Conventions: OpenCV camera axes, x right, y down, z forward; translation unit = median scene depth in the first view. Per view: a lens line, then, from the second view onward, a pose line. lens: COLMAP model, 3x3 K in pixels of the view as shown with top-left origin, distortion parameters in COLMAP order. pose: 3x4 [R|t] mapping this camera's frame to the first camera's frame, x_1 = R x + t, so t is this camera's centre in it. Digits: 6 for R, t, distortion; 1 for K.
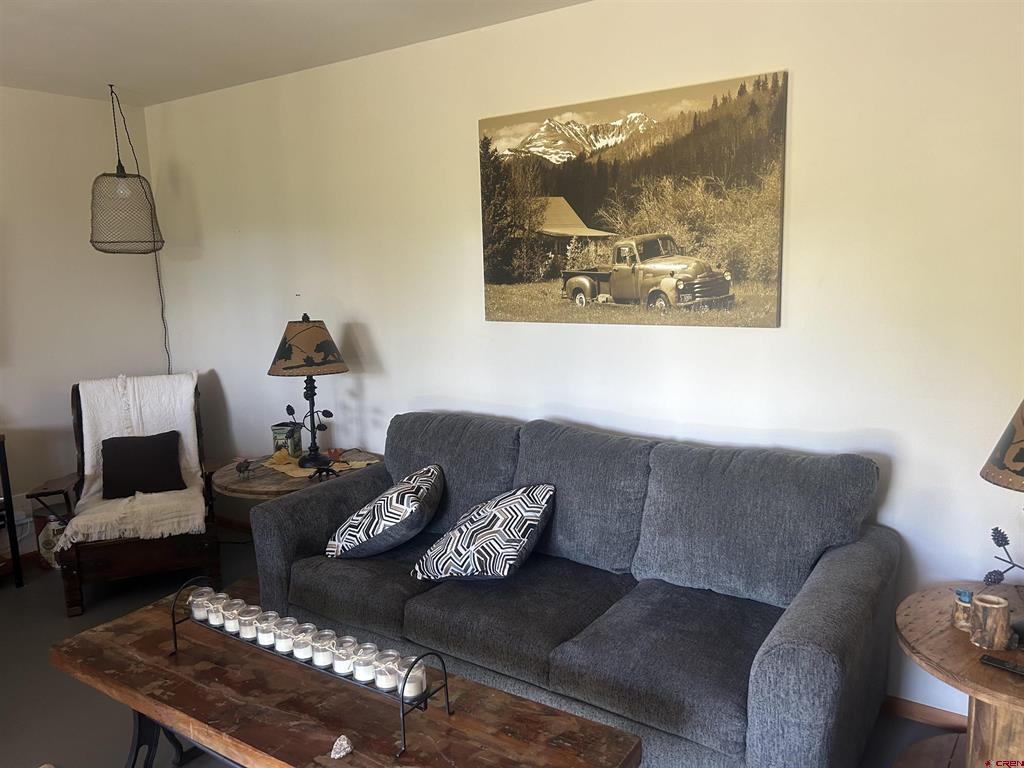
lens RADIAL K [[752.2, 0, 508.9], [0, 752.2, 392.1], [0, 0, 1]] dist [0.039143, -0.030679]
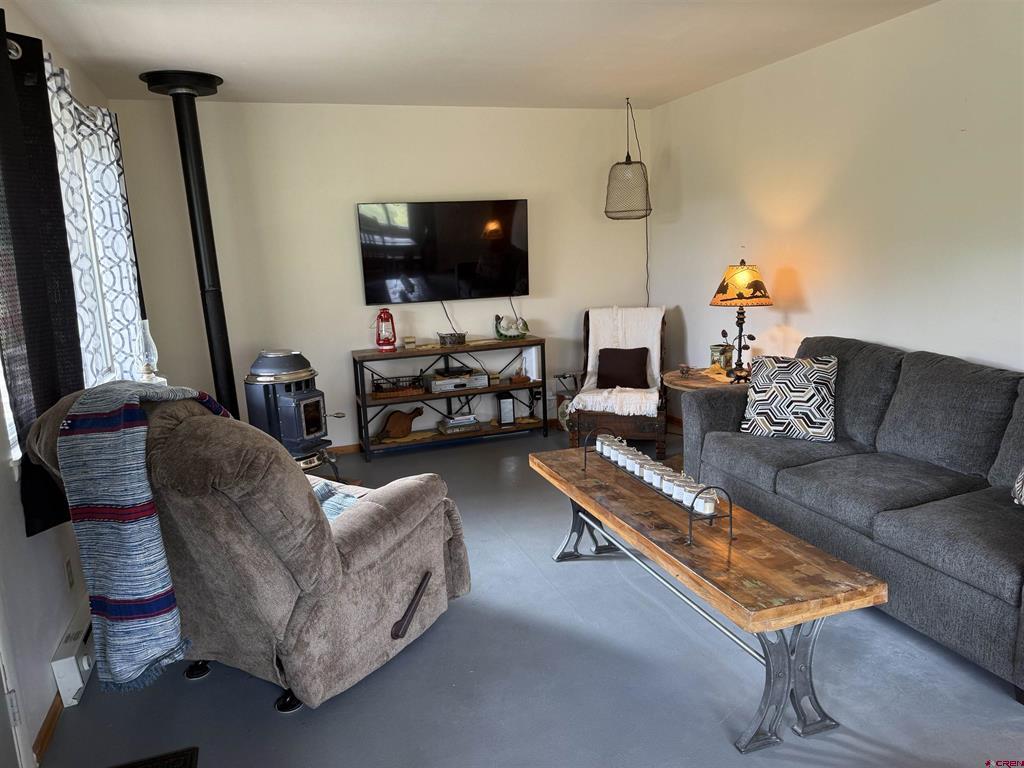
lens RADIAL K [[698.5, 0, 500.9], [0, 698.5, 391.8], [0, 0, 1]] dist [0.047858, -0.016688]
pose [[0.796875, 0.111180, -0.593826, 0.166108], [-0.074201, 0.993490, 0.086435, 0.056478], [0.599570, -0.024815, 0.799938, -0.264916]]
